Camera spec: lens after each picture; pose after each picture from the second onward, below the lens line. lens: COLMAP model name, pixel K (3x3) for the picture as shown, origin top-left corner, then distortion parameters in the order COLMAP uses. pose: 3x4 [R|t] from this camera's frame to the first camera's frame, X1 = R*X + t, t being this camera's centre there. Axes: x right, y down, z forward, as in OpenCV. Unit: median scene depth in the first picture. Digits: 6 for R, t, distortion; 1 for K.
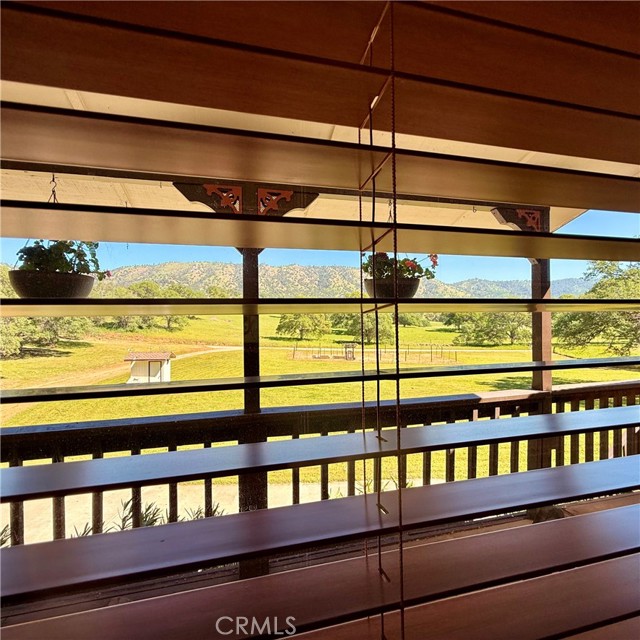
lens RADIAL K [[342.6, 0, 318.2], [0, 342.6, 323.8], [0, 0, 1]] dist [0.003705, 0.000401]
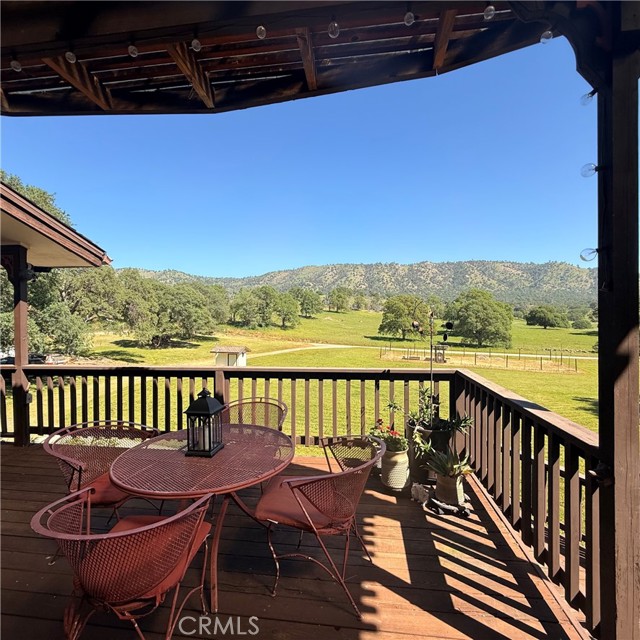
lens RADIAL K [[342.6, 0, 319.5], [0, 342.6, 317.4], [0, 0, 1]] dist [0.003705, 0.000401]
pose [[0.929581, 0.002148, -0.368611, 0.089029], [-0.008650, 0.999835, -0.015989, -0.000600], [0.368516, 0.018051, 0.929446, 0.001343]]
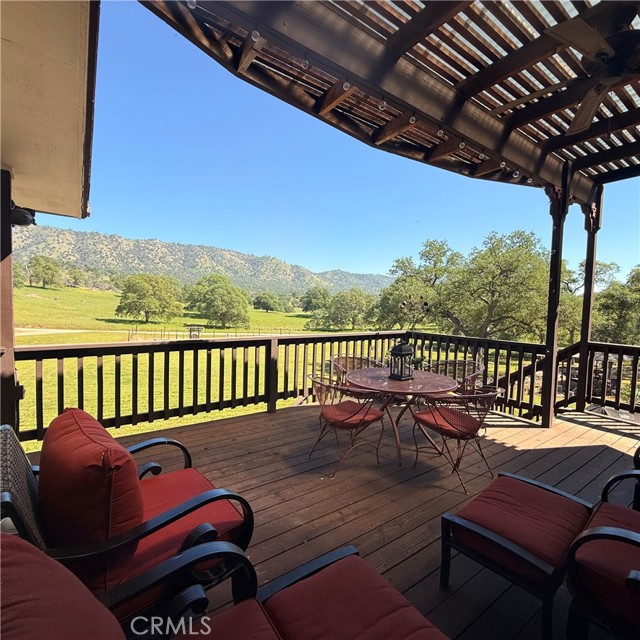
lens RADIAL K [[342.6, 0, 319.4], [0, 342.6, 322.2], [0, 0, 1]] dist [0.003705, 0.000401]
pose [[0.929496, 0.015770, 0.368495, 0.041726], [-0.030011, 0.999006, 0.032946, 0.001548], [-0.367609, -0.041682, 0.929046, -0.013886]]
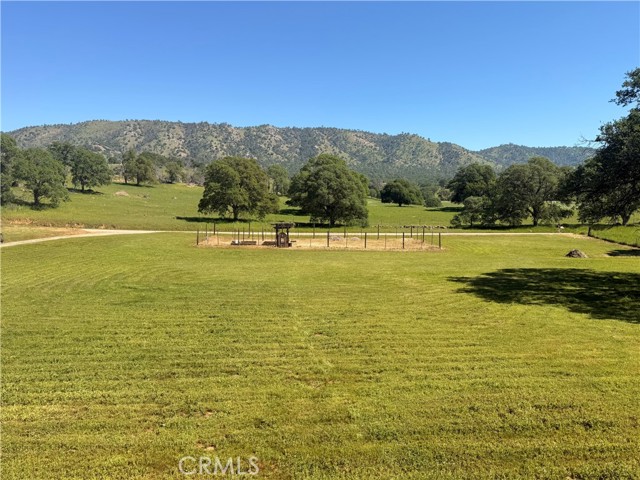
lens RADIAL K [[450.3, 0, 319.0], [0, 450.3, 237.5], [0, 0, 1]] dist [0.063960, -0.035256]
pose [[0.999404, -0.006457, 0.033897, 0.090201], [0.004117, 0.997632, 0.068651, 0.018015], [-0.034260, -0.068471, 0.997065, 0.080971]]
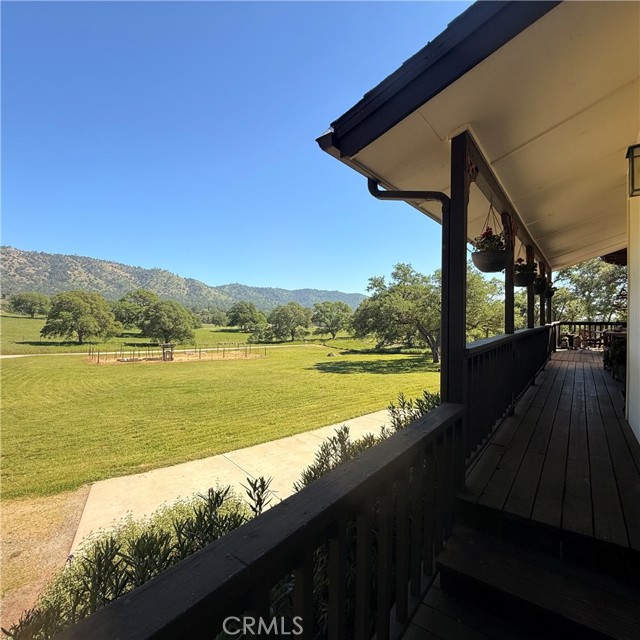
lens RADIAL K [[342.6, 0, 319.2], [0, 342.6, 320.3], [0, 0, 1]] dist [0.003705, 0.000401]
pose [[0.780838, 0.004024, 0.624721, -0.118013], [0.006624, 0.999870, -0.014721, 0.006096], [-0.624698, 0.015633, 0.780710, -0.004656]]
